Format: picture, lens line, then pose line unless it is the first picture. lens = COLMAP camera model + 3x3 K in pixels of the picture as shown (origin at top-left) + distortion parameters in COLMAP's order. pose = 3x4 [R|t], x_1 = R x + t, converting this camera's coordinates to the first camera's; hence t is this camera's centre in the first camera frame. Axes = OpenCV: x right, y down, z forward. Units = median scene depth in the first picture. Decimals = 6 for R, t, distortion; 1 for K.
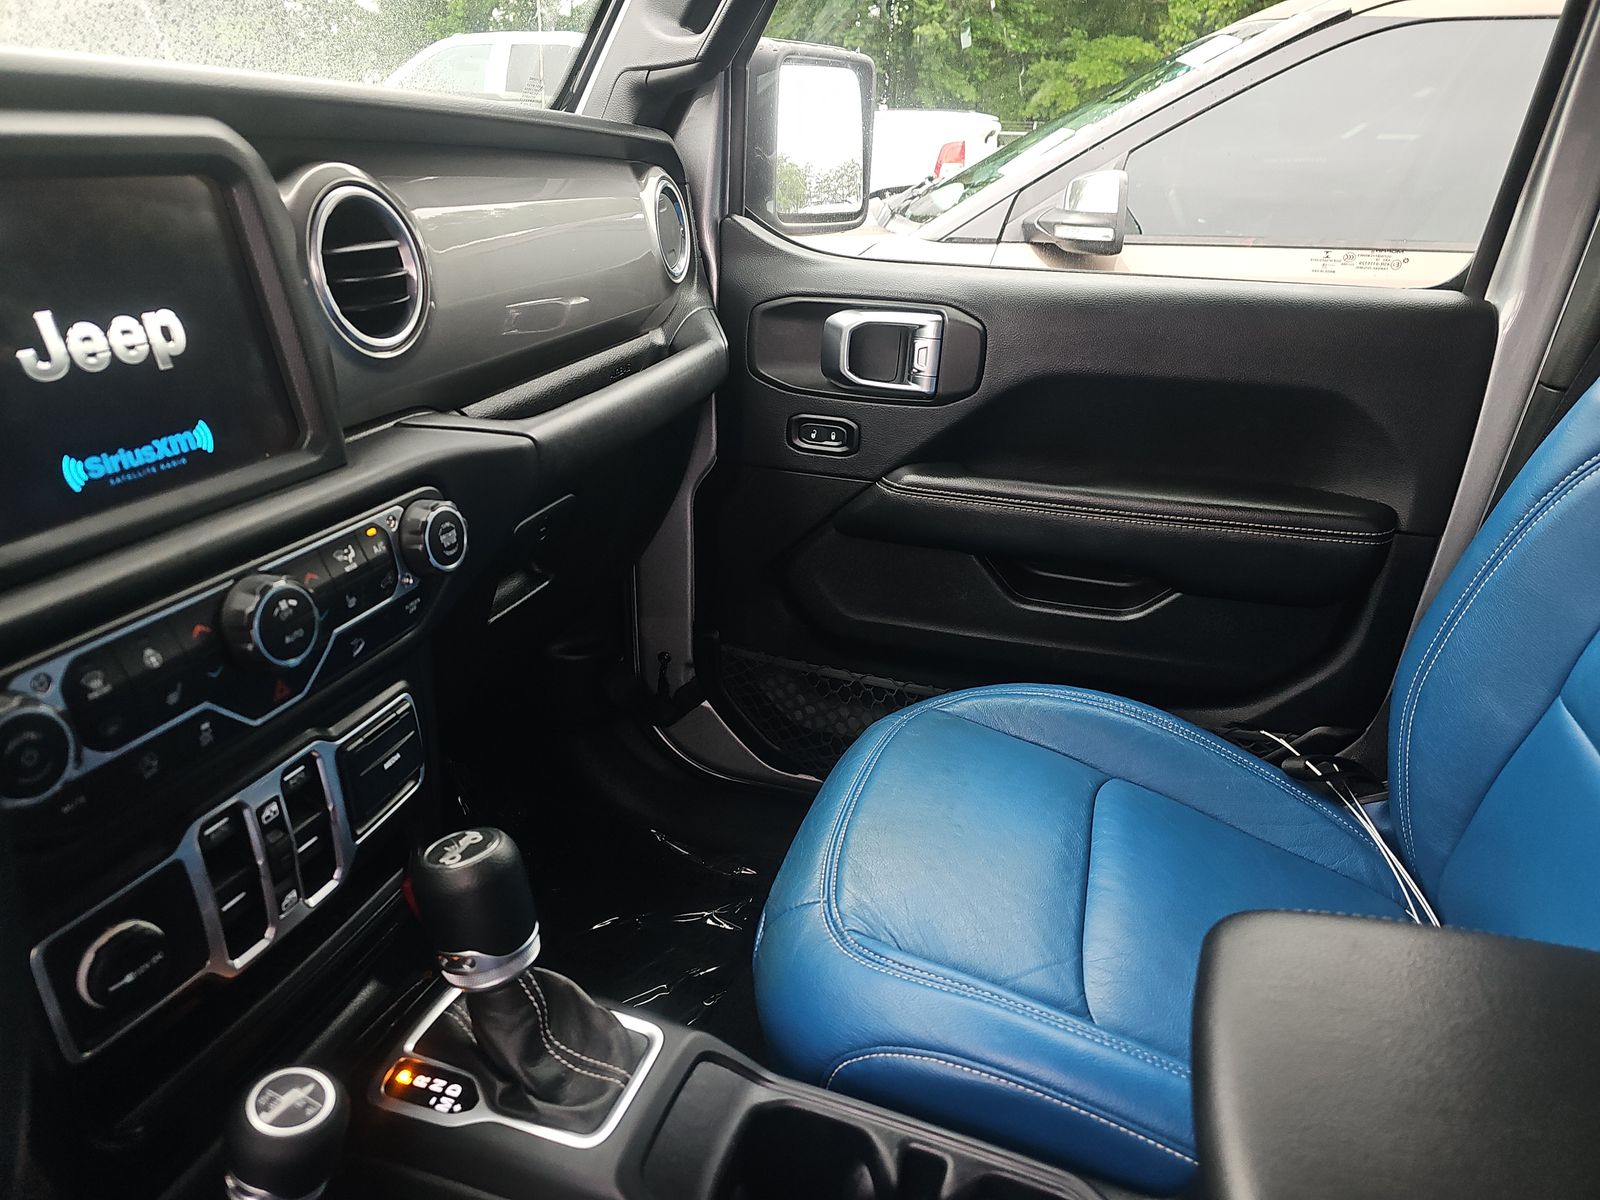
lens RADIAL K [[1076.5, 0, 804.1], [0, 1076.5, 597.6], [0, 0, 1]] dist [0.012090, -0.005093]
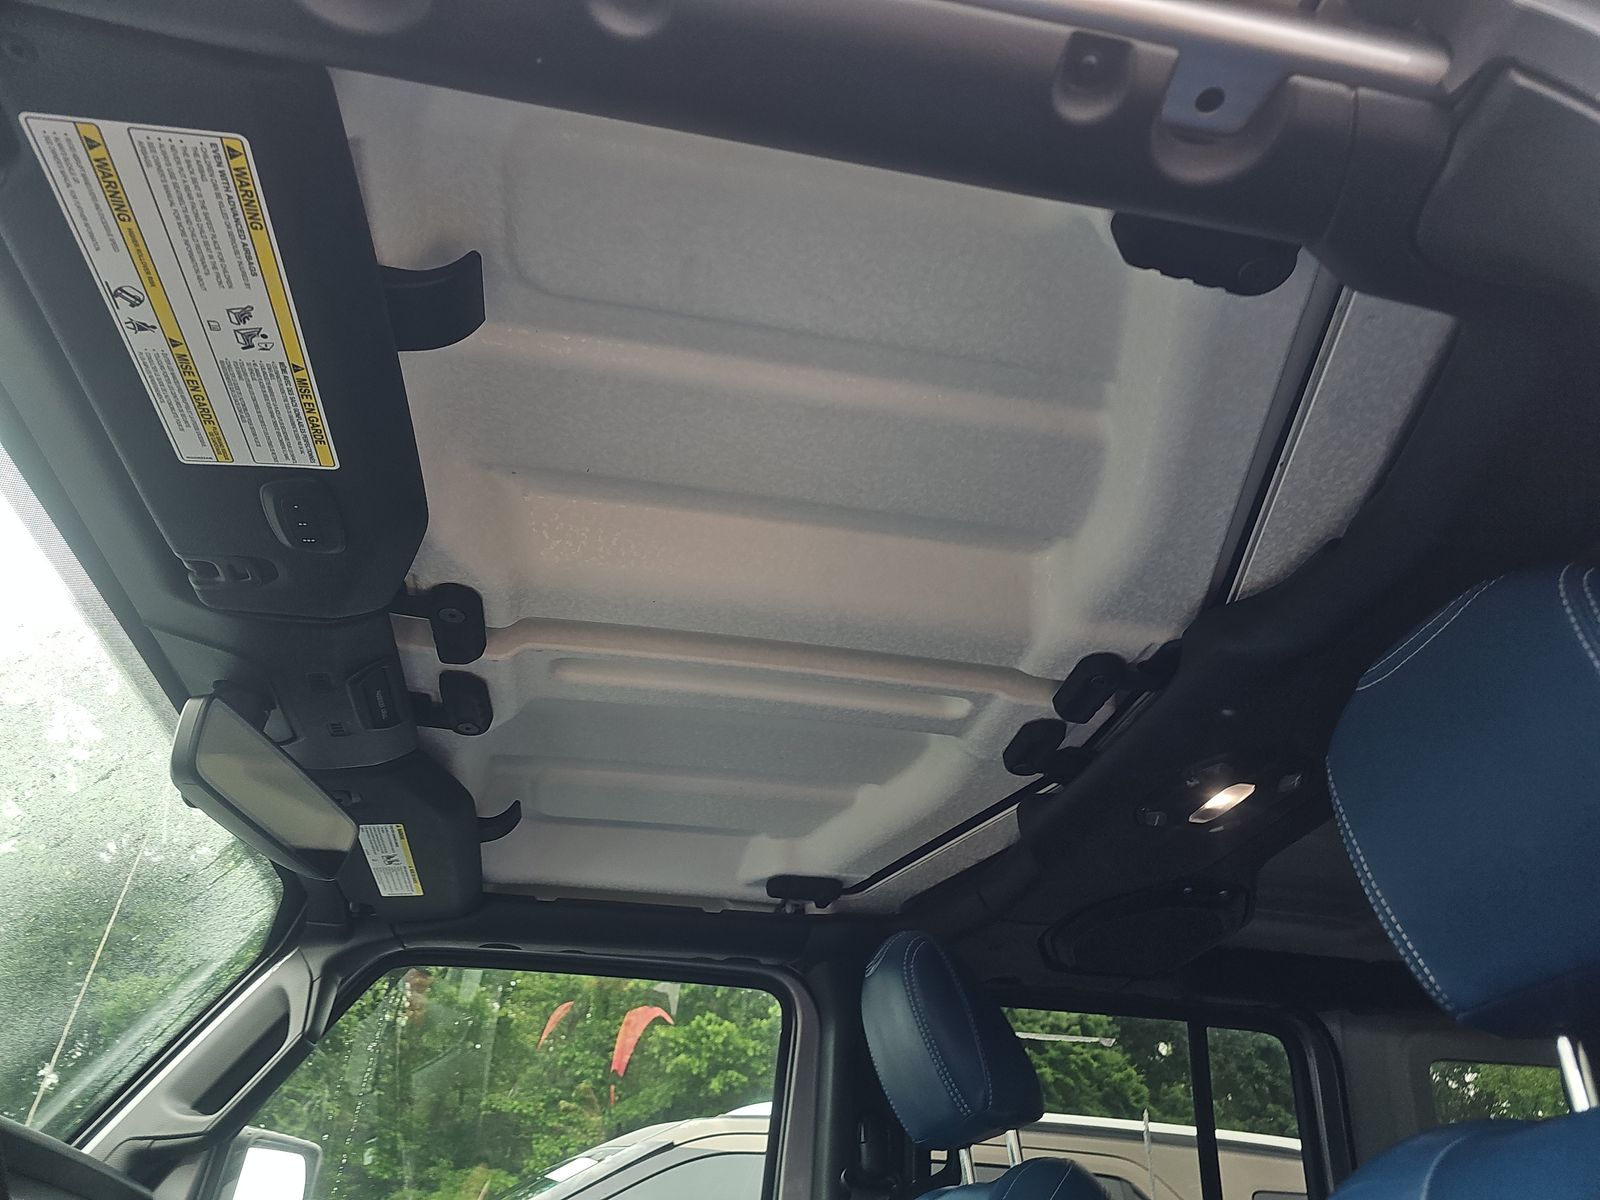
lens RADIAL K [[1076.5, 0, 804.1], [0, 1076.5, 597.6], [0, 0, 1]] dist [0.012090, -0.005093]
pose [[0.871385, 0.272096, 0.408230, -0.165810], [0.181321, 0.594568, -0.783333, 0.262492], [-0.455862, 0.756606, 0.468761, -0.419518]]
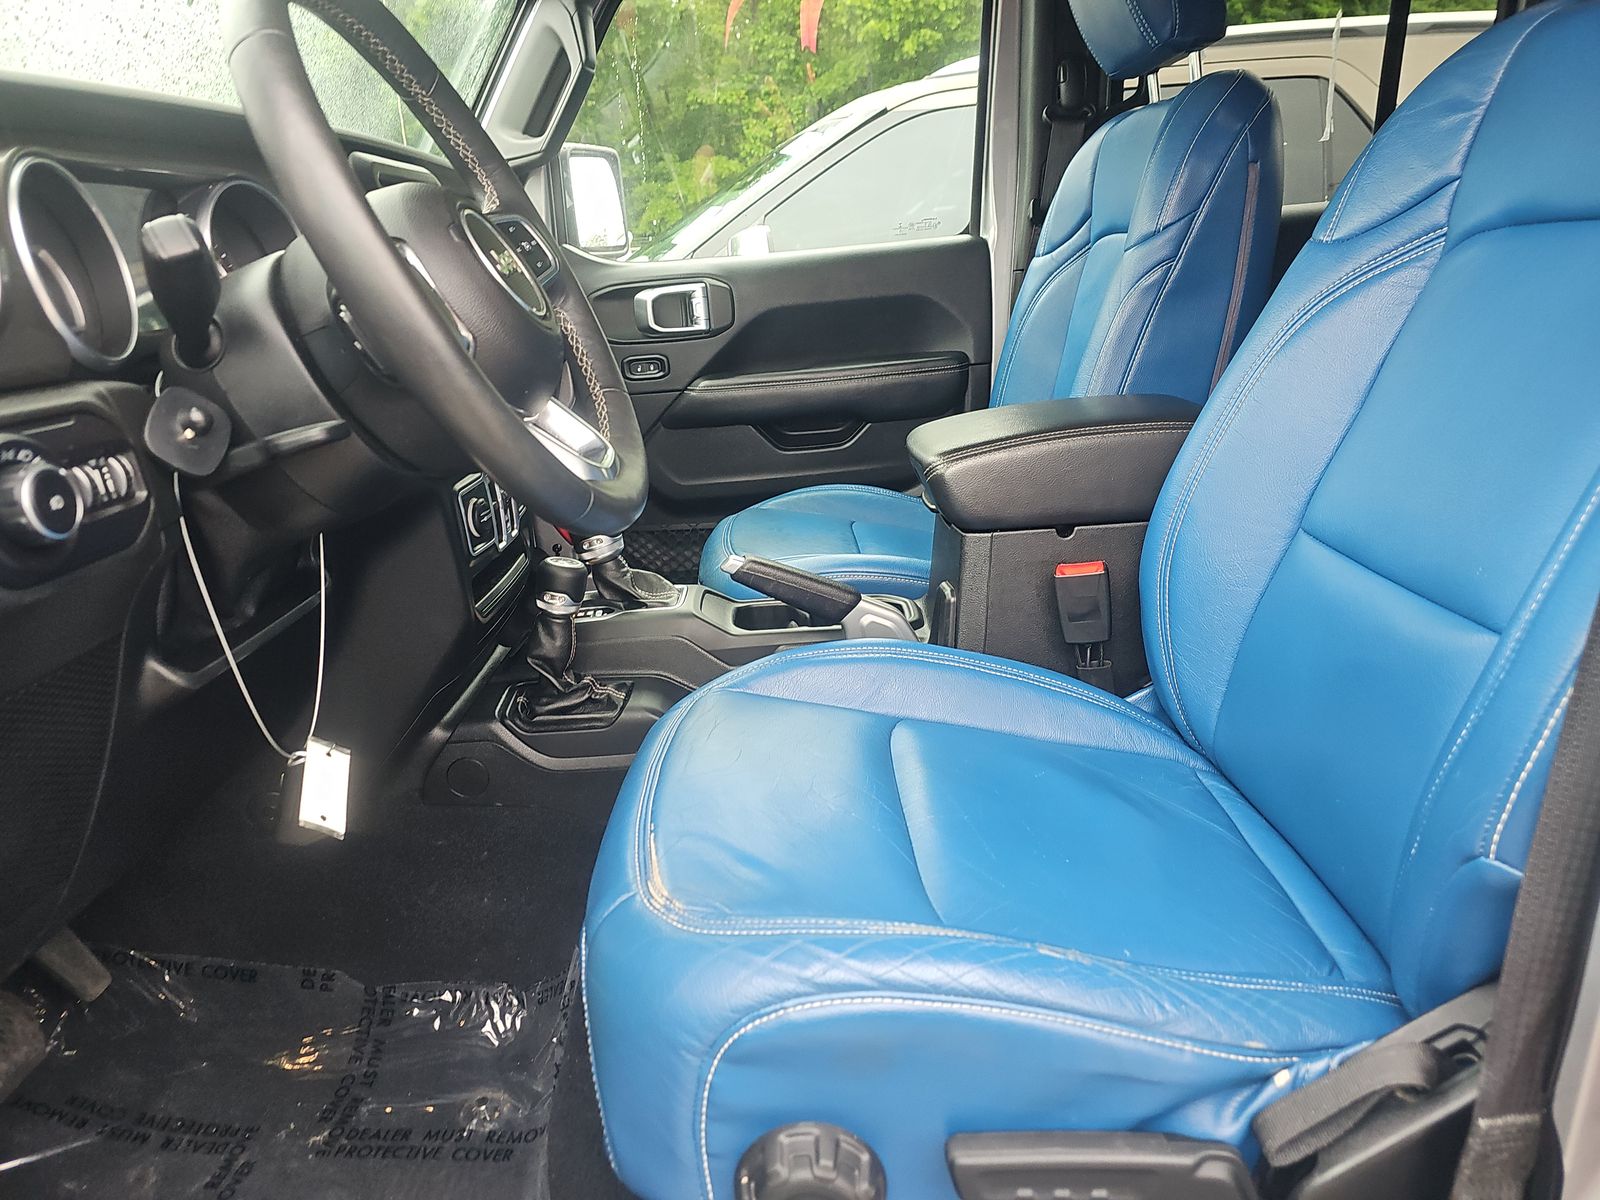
lens RADIAL K [[1076.5, 0, 804.1], [0, 1076.5, 597.6], [0, 0, 1]] dist [0.012090, -0.005093]
pose [[0.939401, -0.197634, 0.280117, -0.289896], [0.224592, 0.972125, -0.067317, 0.360064], [-0.259005, 0.126150, 0.957603, -0.592922]]
